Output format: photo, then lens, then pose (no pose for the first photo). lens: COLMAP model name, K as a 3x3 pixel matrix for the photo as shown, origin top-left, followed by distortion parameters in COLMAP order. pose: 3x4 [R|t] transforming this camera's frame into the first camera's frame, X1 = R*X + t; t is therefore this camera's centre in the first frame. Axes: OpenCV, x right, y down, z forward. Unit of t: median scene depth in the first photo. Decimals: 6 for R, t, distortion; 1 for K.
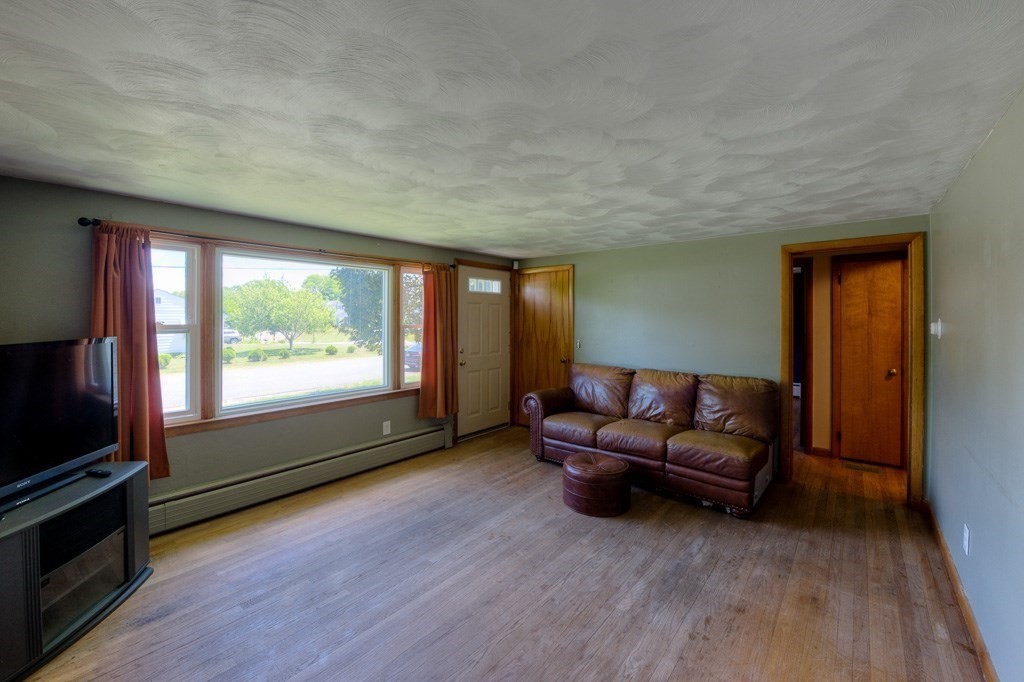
lens RADIAL K [[427.6, 0, 494.8], [0, 427.6, 319.4], [0, 0, 1]] dist [-0.015518, -0.000059]
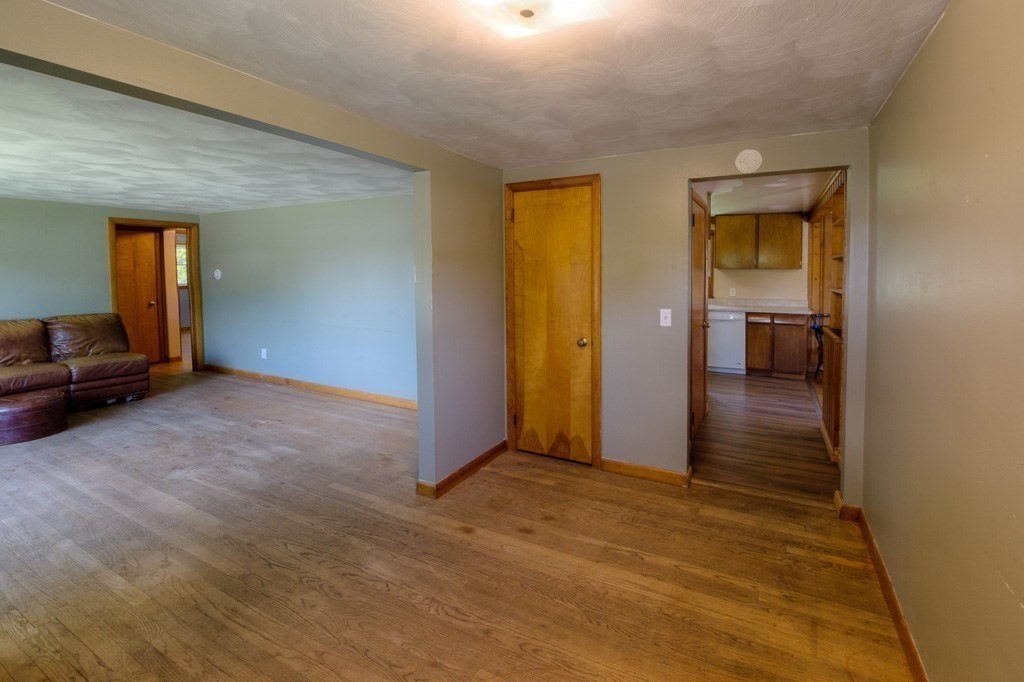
lens RADIAL K [[415.8, 0, 579.7], [0, 415.8, 283.4], [0, 0, 1]] dist [-0.013148, -0.000181]
pose [[-0.302122, -0.034881, 0.952631, -1.246272], [0.002512, 0.999298, 0.037387, -0.003891], [-0.953266, 0.013689, -0.301822, -0.077796]]
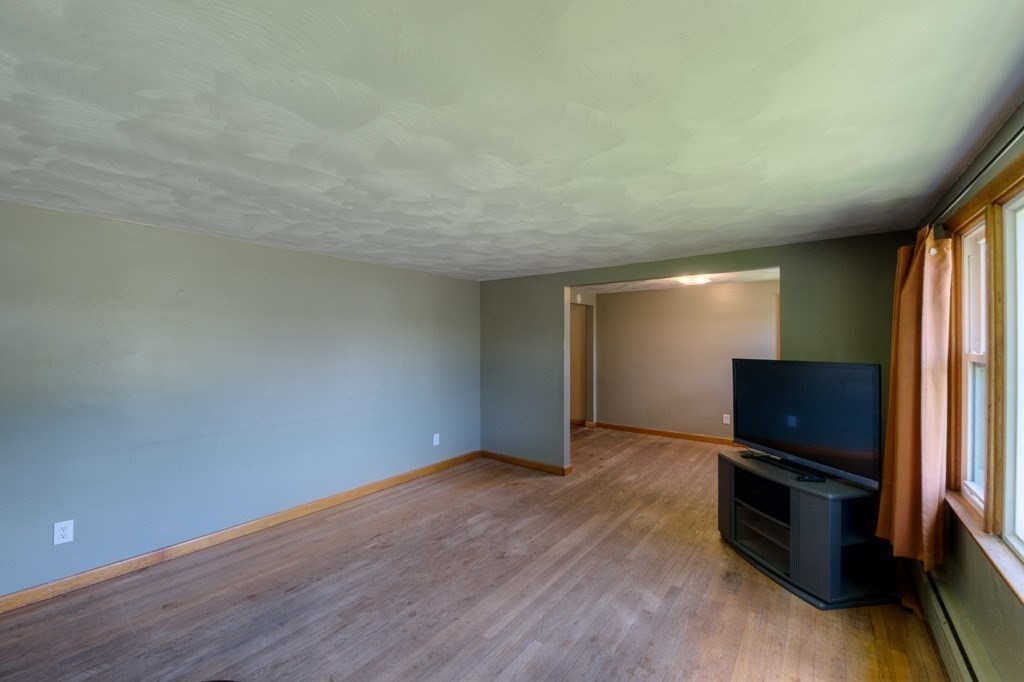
lens RADIAL K [[405.0, 0, 492.1], [0, 405.0, 340.4], [0, 0, 1]] dist [-0.017074, -0.000175]
pose [[-0.999300, 0.000924, -0.037411, -0.025769], [0.000791, 0.999993, 0.003573, -0.012823], [0.037414, 0.003541, -0.999294, 1.397172]]
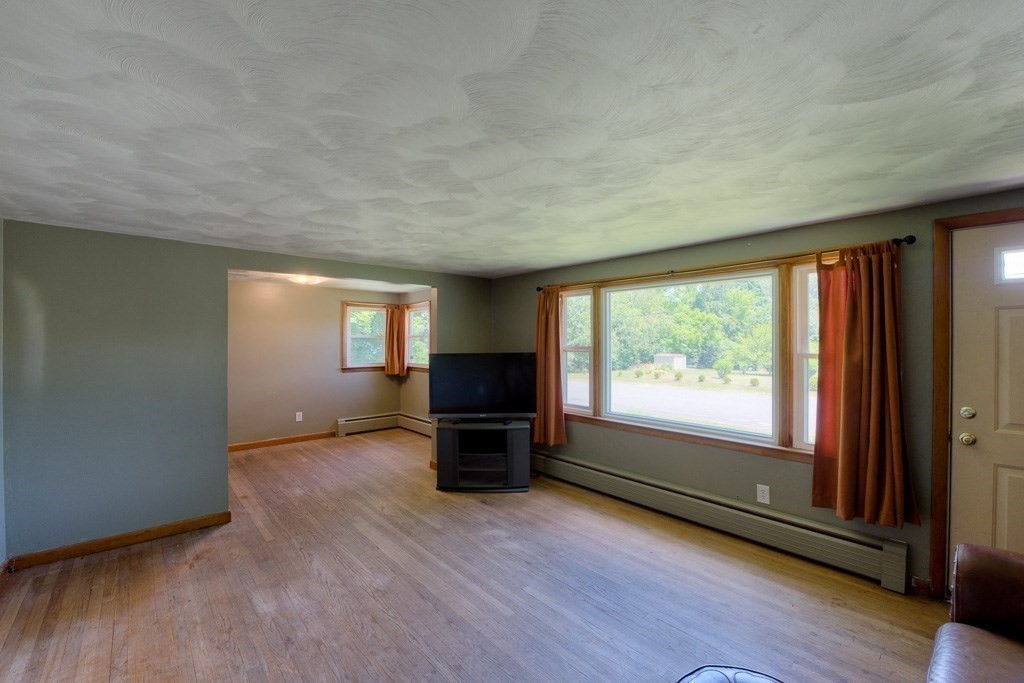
lens RADIAL K [[422.6, 0, 515.7], [0, 422.6, 339.5], [0, 0, 1]] dist [-0.018098, -0.000374]
pose [[-0.131289, -0.001969, -0.991342, 0.654009], [-0.001452, 0.999997, -0.001794, -0.007700], [0.991343, 0.001204, -0.131292, 0.874086]]
